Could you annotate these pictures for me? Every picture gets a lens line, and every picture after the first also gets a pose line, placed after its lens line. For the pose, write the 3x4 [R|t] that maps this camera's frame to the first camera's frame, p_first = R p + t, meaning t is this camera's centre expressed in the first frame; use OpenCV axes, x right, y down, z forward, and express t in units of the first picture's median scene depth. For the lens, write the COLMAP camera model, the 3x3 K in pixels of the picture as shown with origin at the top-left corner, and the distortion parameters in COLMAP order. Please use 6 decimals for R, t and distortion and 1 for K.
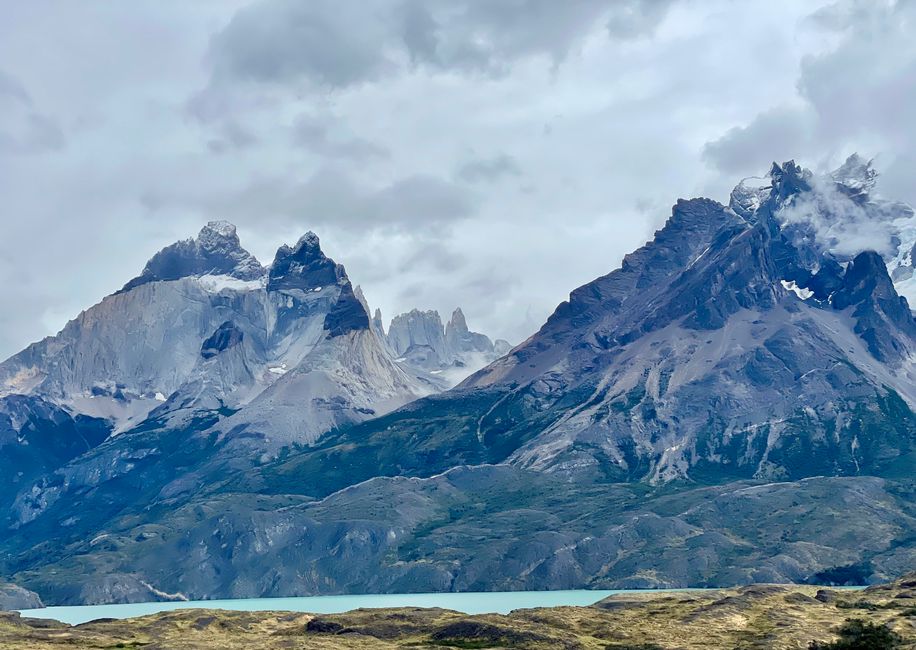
lens RADIAL K [[1345.0, 0, 451.2], [0, 1345.0, 327.9], [0, 0, 1]] dist [0.143108, -0.056045]
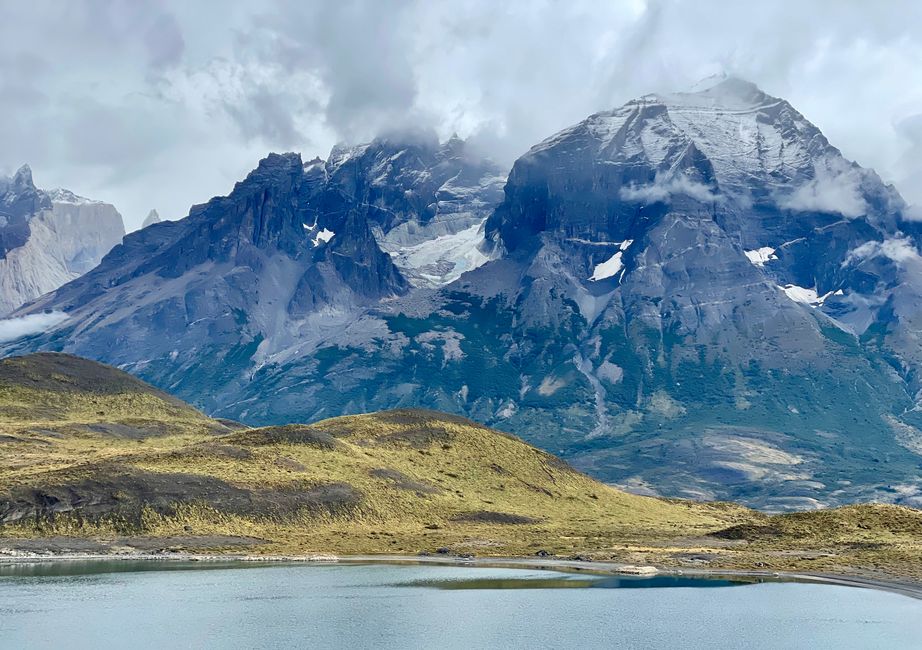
lens RADIAL K [[1353.8, 0, 454.2], [0, 1353.8, 327.9], [0, 0, 1]] dist [0.143108, -0.056045]
pose [[0.988019, 0.043922, -0.147949, 0.630537], [-0.032809, 0.996511, 0.076740, -0.055518], [0.150804, -0.070967, 0.986013, -0.111192]]
